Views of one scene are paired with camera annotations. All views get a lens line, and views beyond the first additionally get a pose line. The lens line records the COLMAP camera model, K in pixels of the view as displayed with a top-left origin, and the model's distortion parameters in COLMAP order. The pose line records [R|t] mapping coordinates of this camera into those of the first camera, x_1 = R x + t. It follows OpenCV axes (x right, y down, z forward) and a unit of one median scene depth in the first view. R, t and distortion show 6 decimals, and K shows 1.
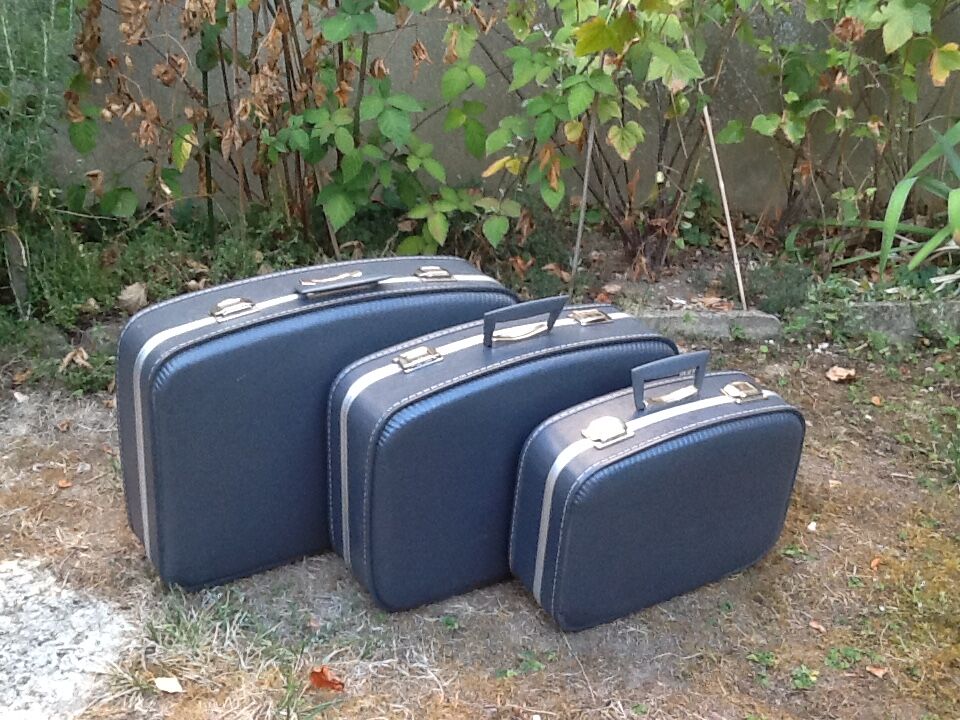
lens RADIAL K [[1242.0, 0, 474.8], [0, 1242.0, 357.2], [0, 0, 1]] dist [-0.017852, 0.000000]
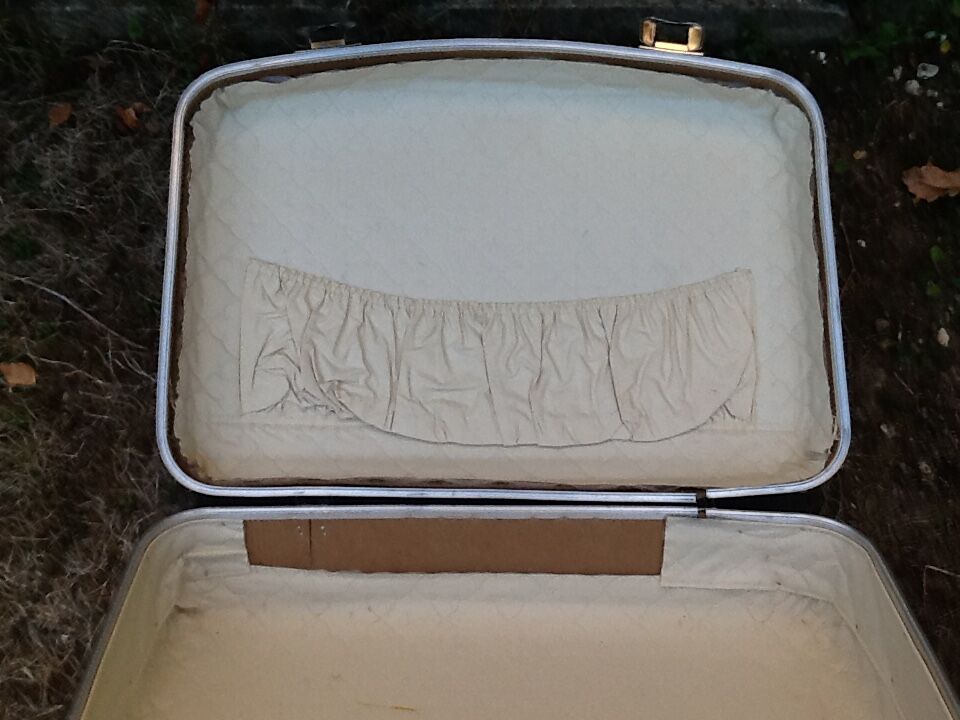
lens RADIAL K [[1242.0, 0, 488.1], [0, 1242.0, 400.7], [0, 0, 1]] dist [-0.017852, 0.000000]
pose [[0.992306, 0.099824, -0.073245, 0.158090], [-0.032262, 0.779607, 0.625437, -0.207864], [0.119536, -0.618262, 0.776829, 0.521068]]
